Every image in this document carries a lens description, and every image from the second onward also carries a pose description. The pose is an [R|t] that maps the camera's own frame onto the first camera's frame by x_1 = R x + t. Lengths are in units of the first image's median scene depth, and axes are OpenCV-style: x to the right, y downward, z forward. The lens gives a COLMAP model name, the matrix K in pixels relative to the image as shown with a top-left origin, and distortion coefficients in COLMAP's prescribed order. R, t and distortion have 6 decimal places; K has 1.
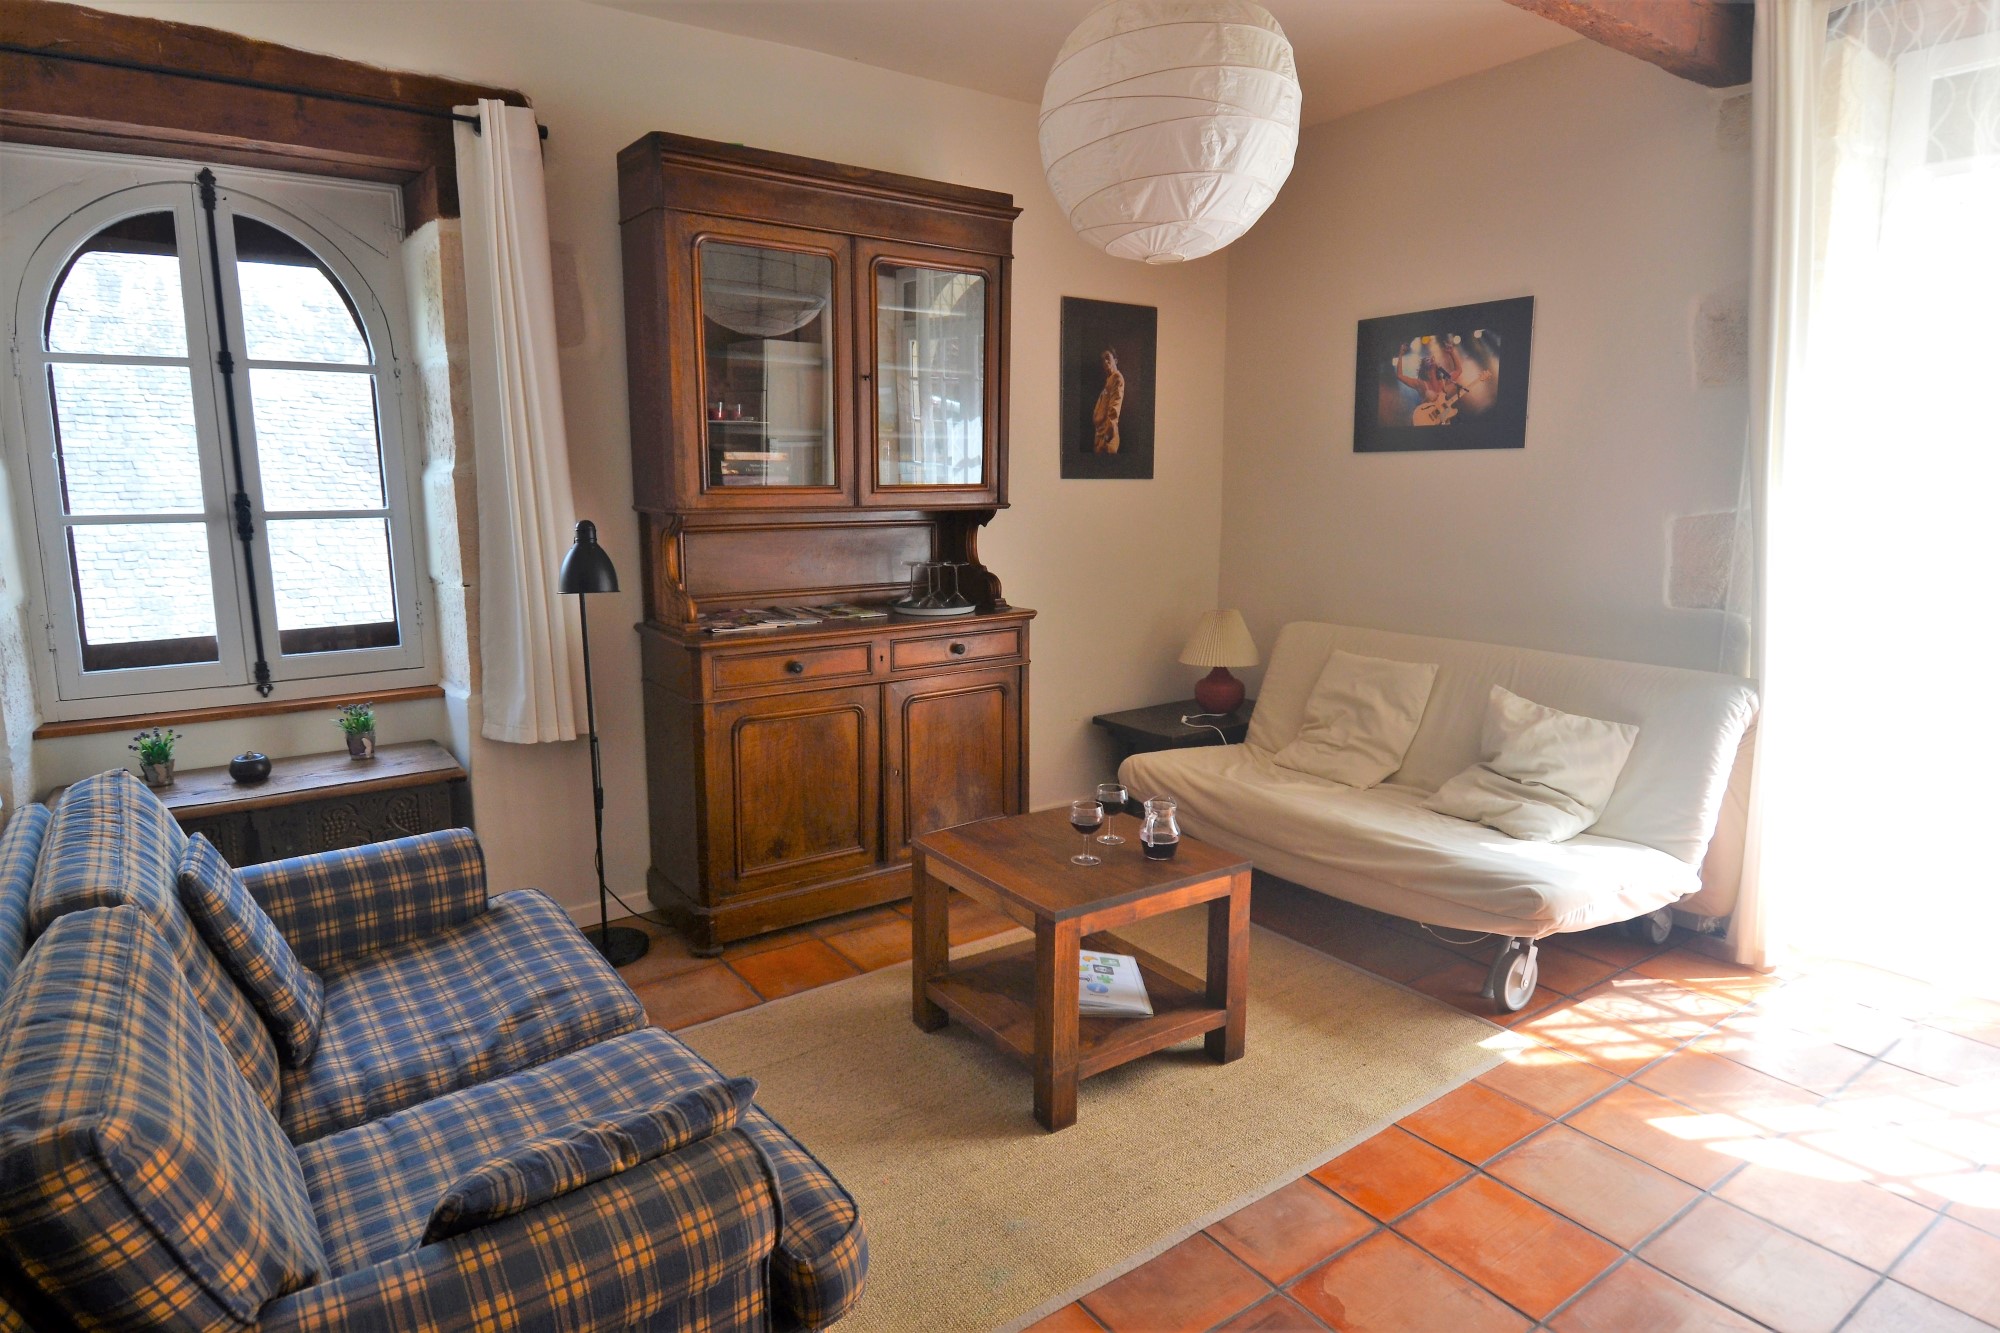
lens RADIAL K [[1110.8, 0, 1000.0], [0, 1110.8, 666.5], [0, 0, 1]] dist [0.024681, -0.030682]
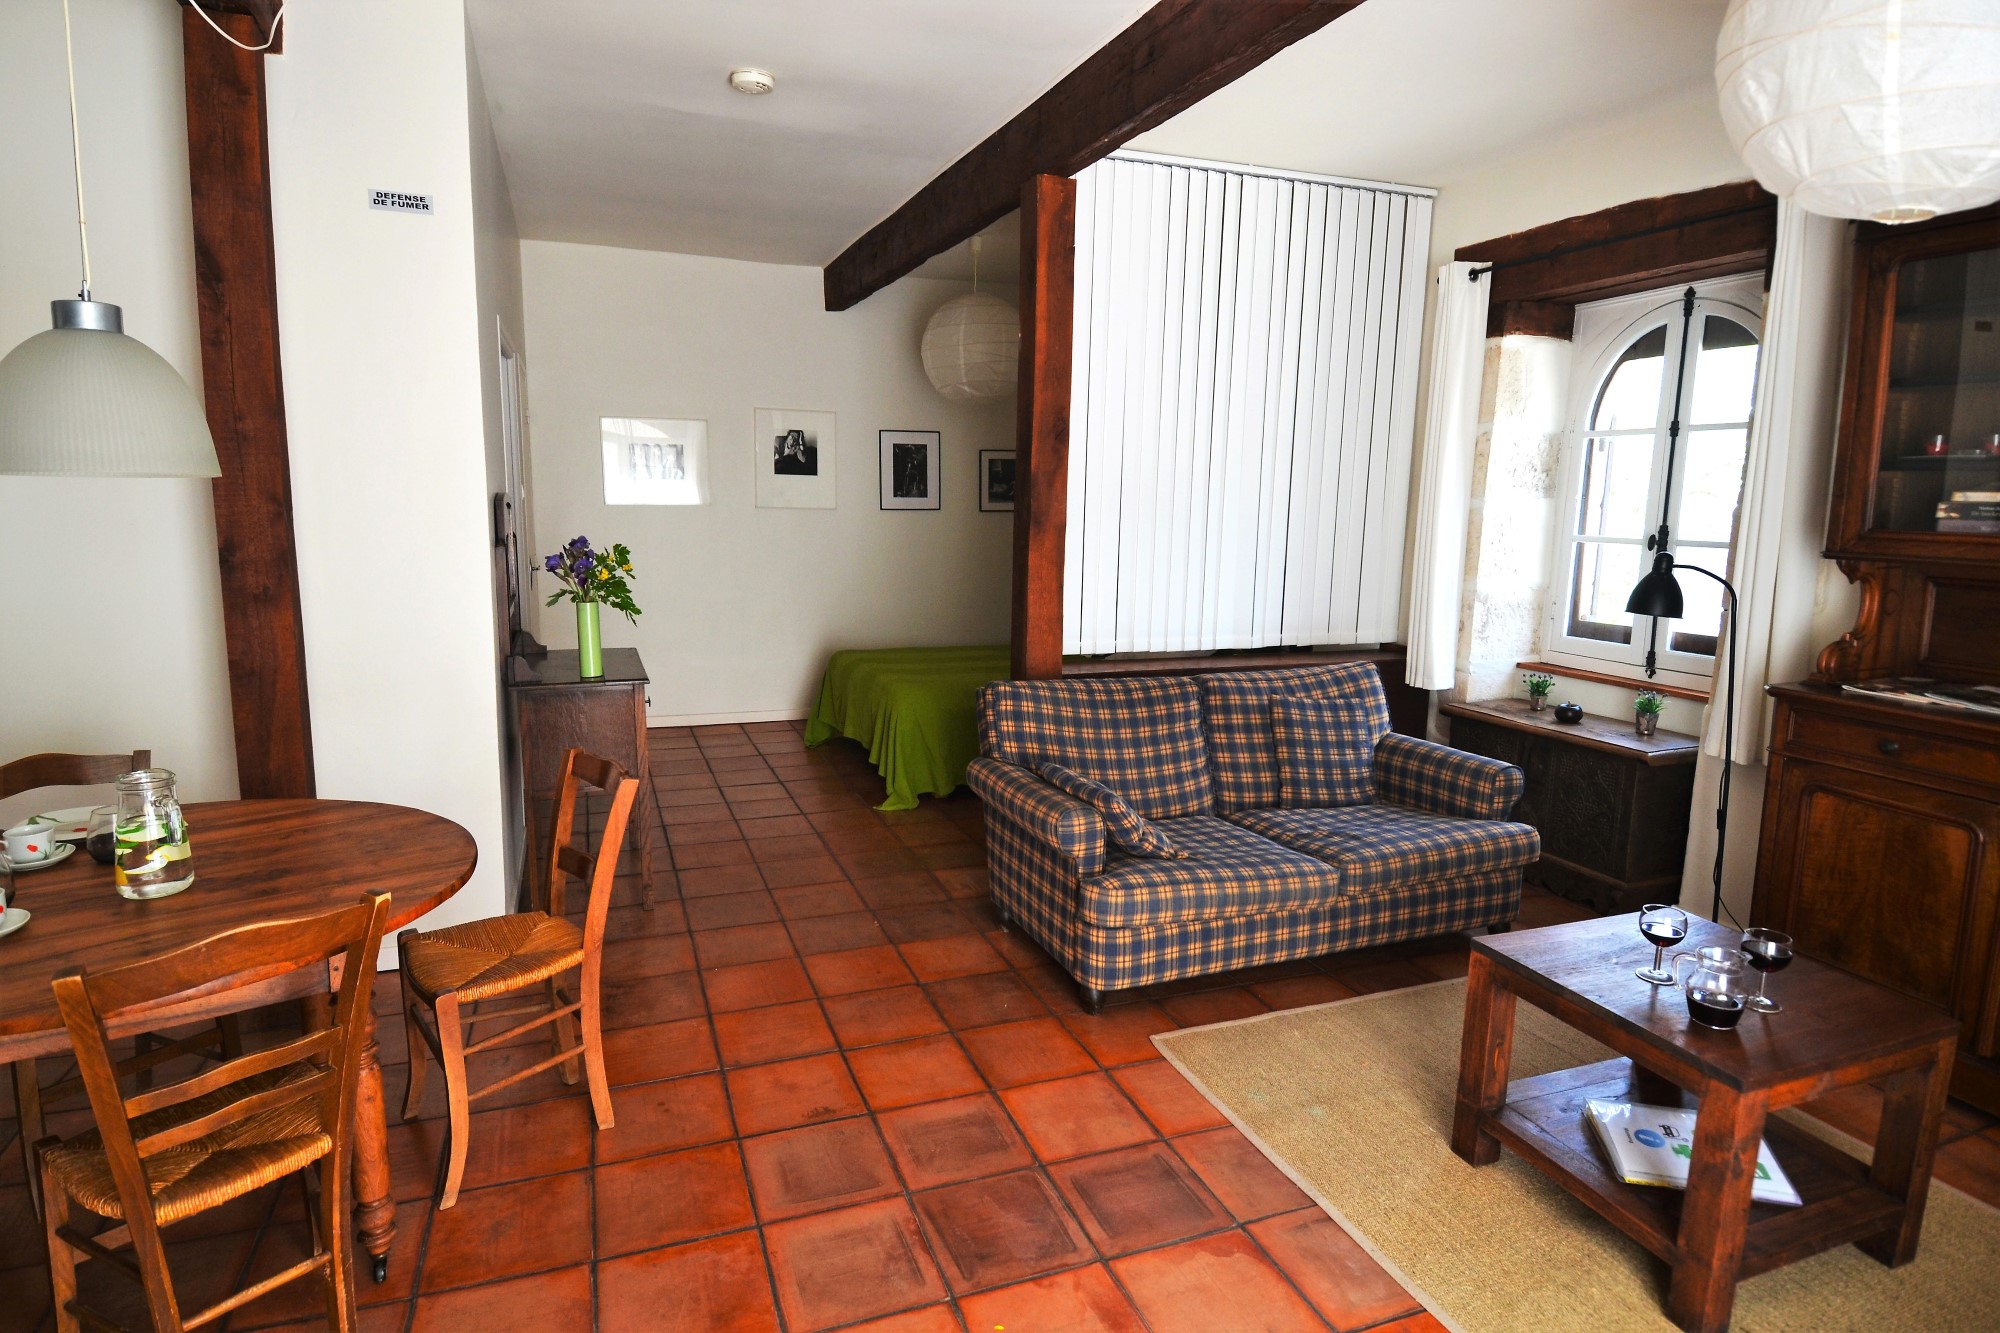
lens RADIAL K [[1089.0, 0, 980.2], [0, 1089.0, 664.4], [0, 0, 1]] dist [0.038186, -0.042603]
pose [[-0.250421, 0.143138, -0.957497, 1.140898], [-0.181278, 0.964585, 0.191608, -0.136345], [0.951014, 0.221556, -0.215605, 0.755417]]
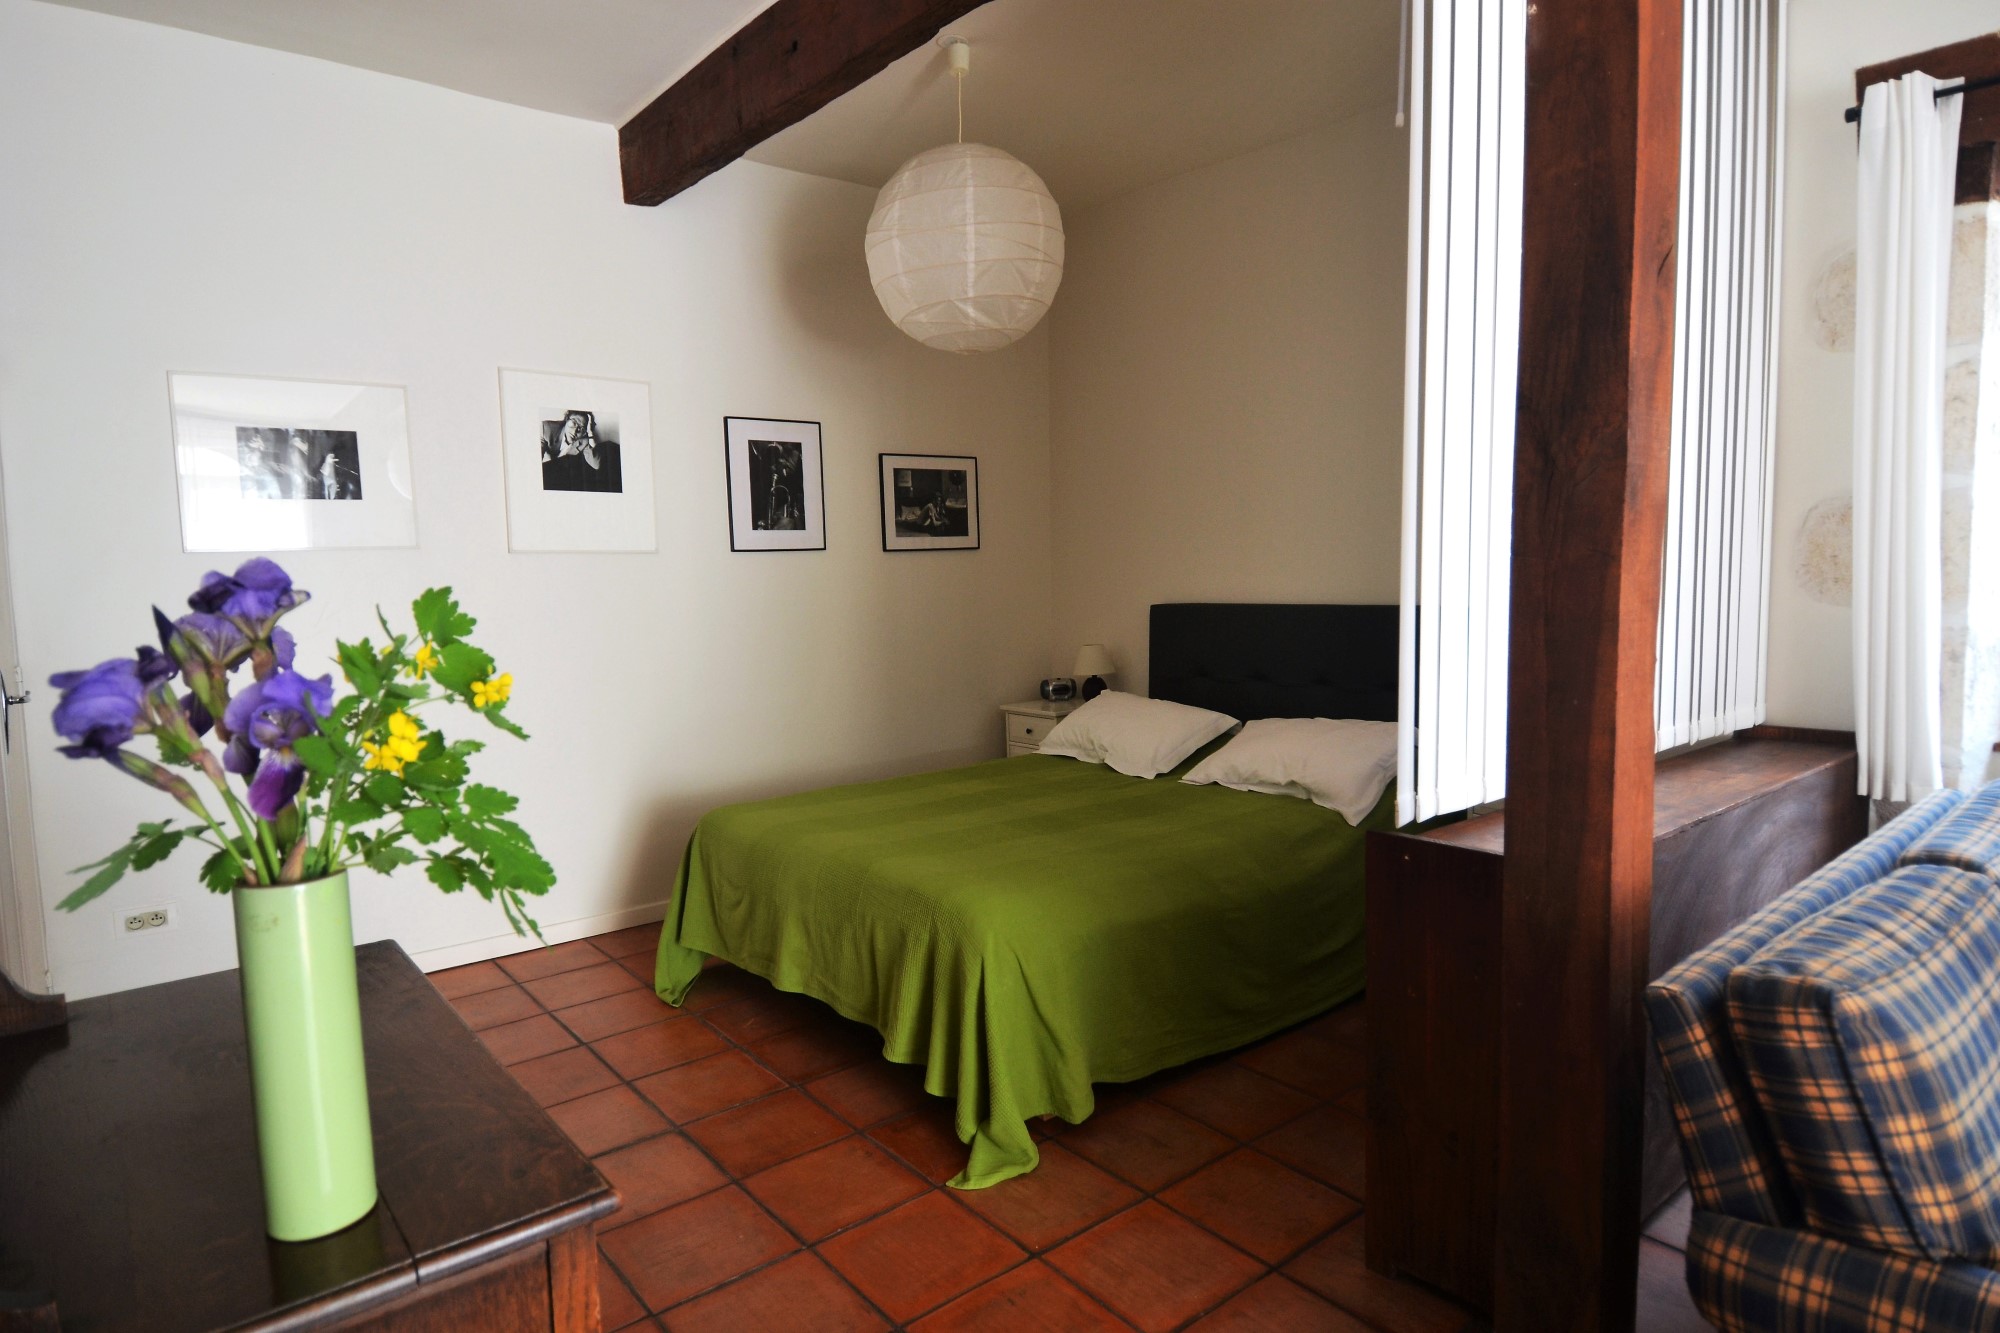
lens RADIAL K [[1128.9, 0, 993.0], [0, 1128.9, 659.7], [0, 0, 1]] dist [0.036994, -0.035641]
pose [[0.072934, 0.081532, -0.993999, 0.098200], [-0.152409, 0.985858, 0.069682, 0.064250], [0.985623, 0.146412, 0.084329, 0.016850]]
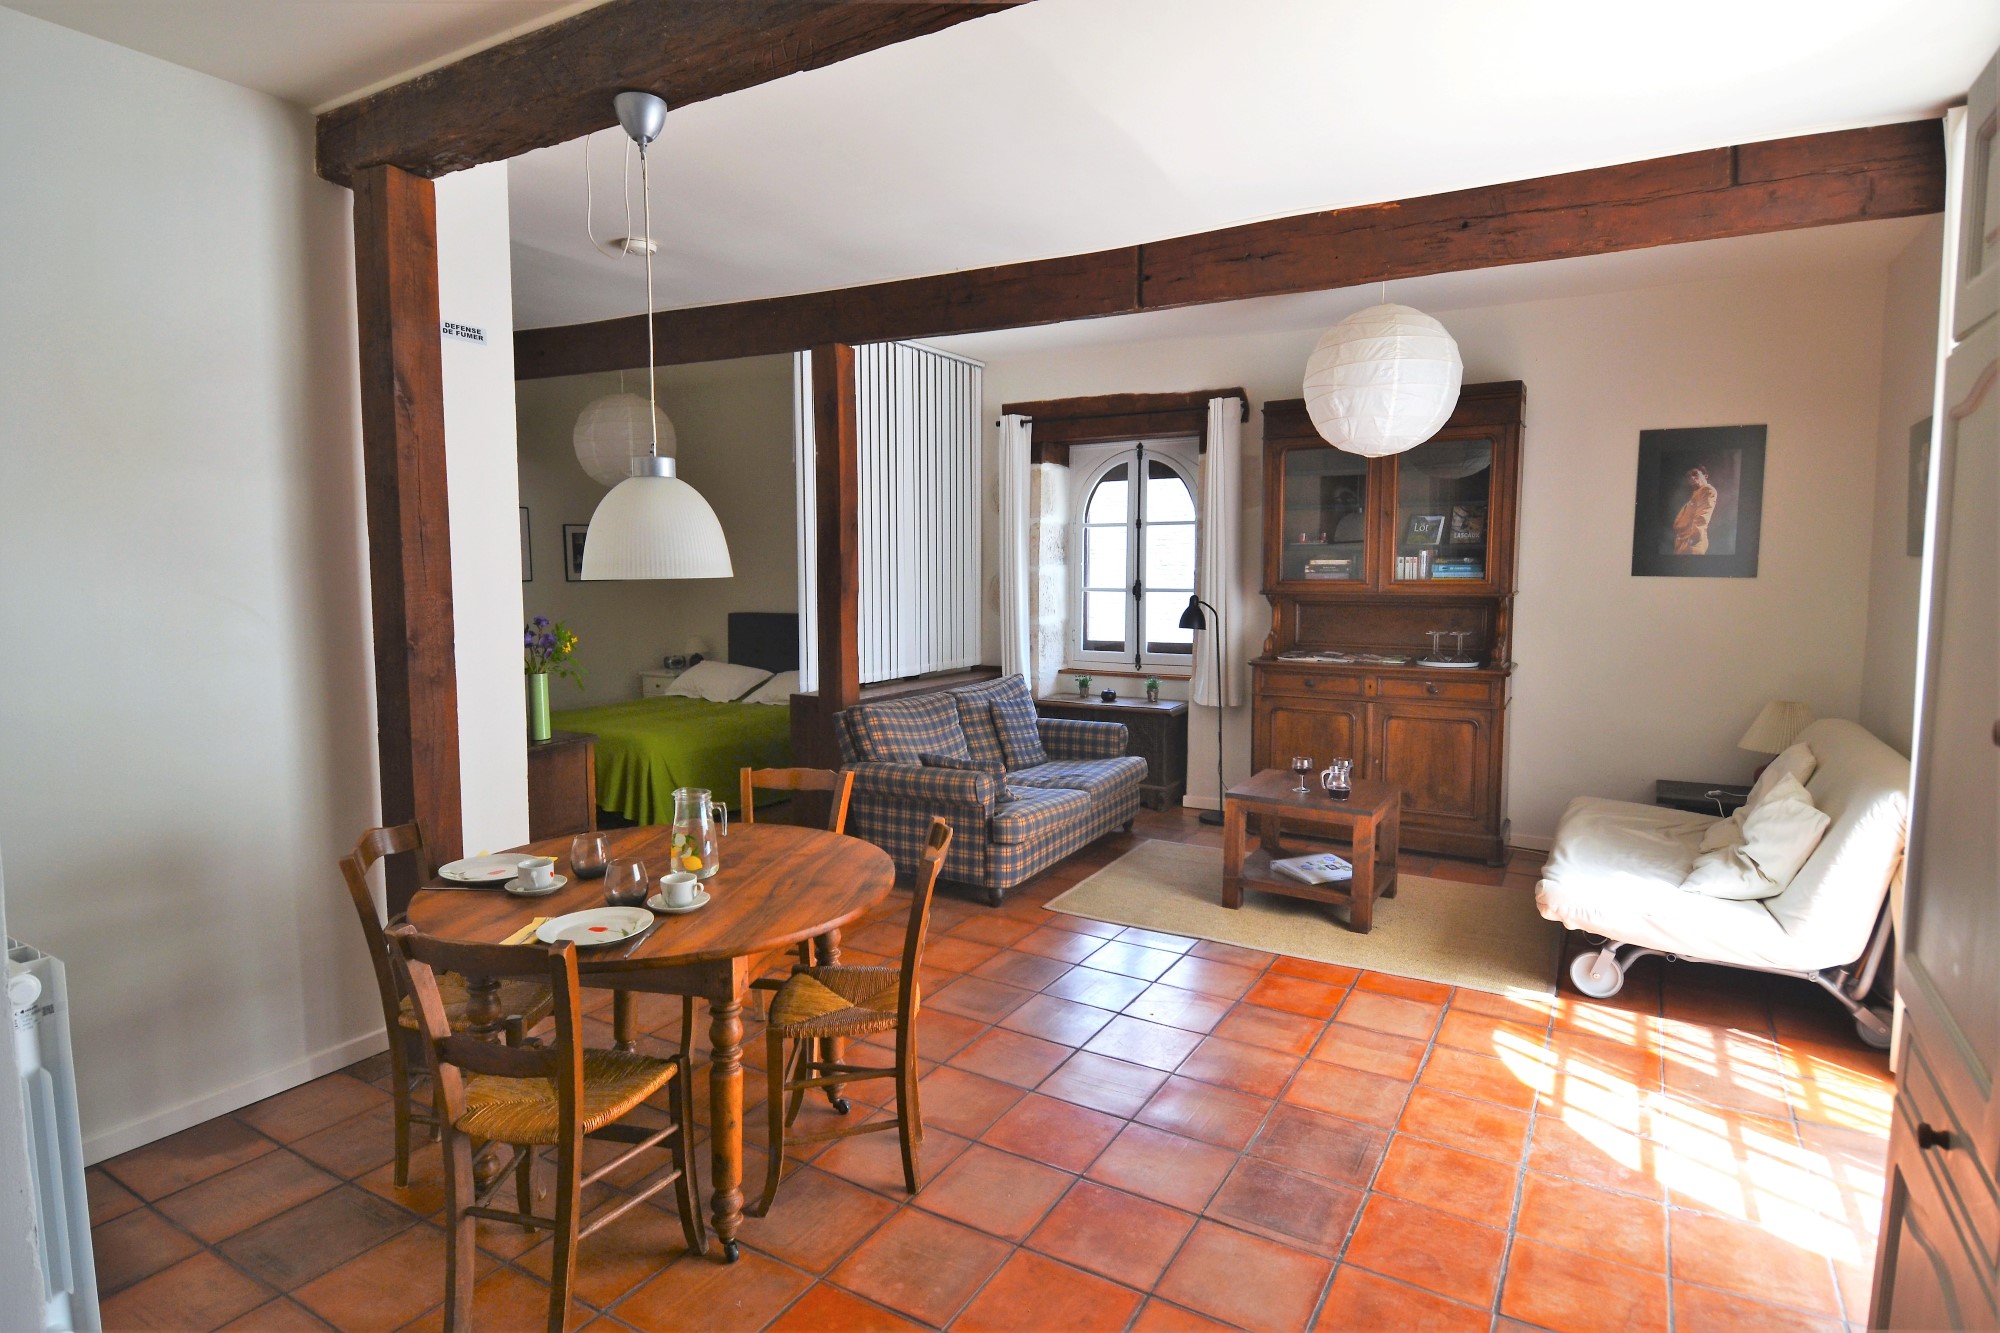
lens RADIAL K [[1072.2, 0, 1000.0], [0, 1072.2, 666.5], [0, 0, 1]] dist [0.023271, -0.000324]
pose [[0.420631, 0.087911, -0.902962, 1.676388], [-0.153278, 0.987872, 0.024775, 0.013013], [0.894190, 0.127983, 0.429005, -0.239019]]
